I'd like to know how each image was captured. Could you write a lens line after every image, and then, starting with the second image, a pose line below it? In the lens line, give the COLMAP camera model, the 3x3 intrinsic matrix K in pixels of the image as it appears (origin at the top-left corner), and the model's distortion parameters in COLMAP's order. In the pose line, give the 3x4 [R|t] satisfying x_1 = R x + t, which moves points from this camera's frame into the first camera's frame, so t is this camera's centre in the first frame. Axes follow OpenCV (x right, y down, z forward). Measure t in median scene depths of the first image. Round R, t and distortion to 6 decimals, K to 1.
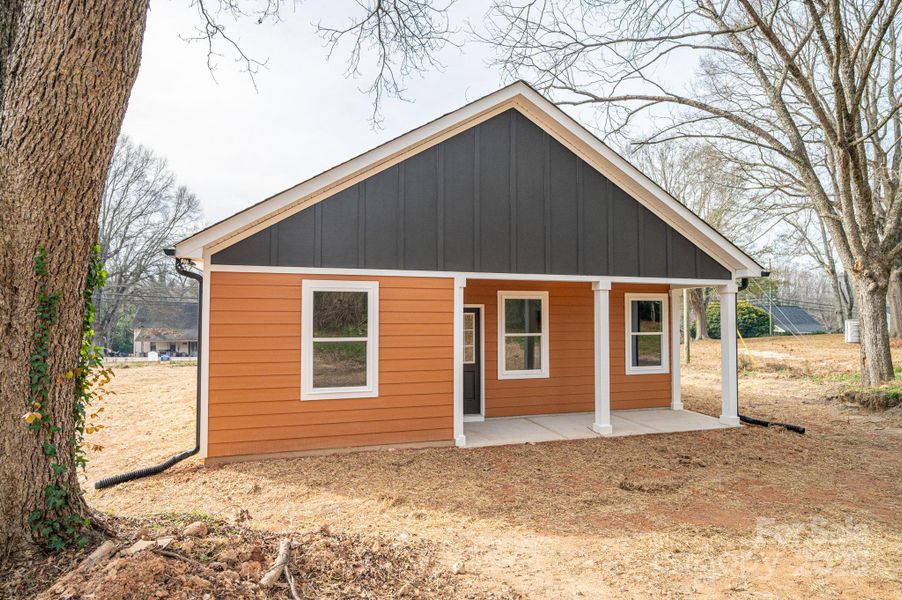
lens RADIAL K [[478.3, 0, 455.8], [0, 478.3, 306.9], [0, 0, 1]] dist [0.000730, -0.001066]
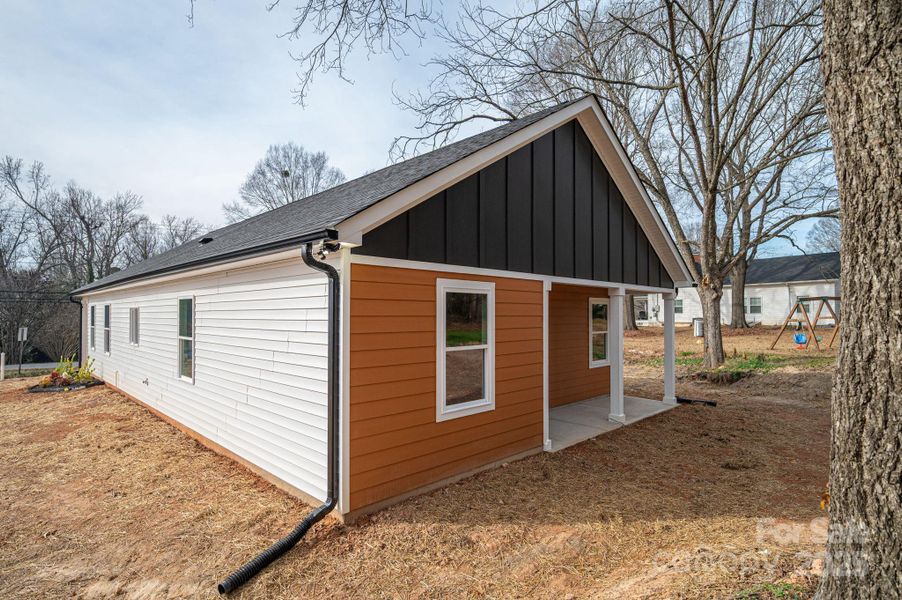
lens RADIAL K [[453.6, 0, 428.7], [0, 453.6, 309.1], [0, 0, 1]] dist [-0.001721, -0.000195]
pose [[0.893954, 0.006143, 0.448117, -0.662527], [-0.011194, 0.999900, 0.008624, -0.008965], [-0.448019, -0.012726, 0.893933, 0.284951]]
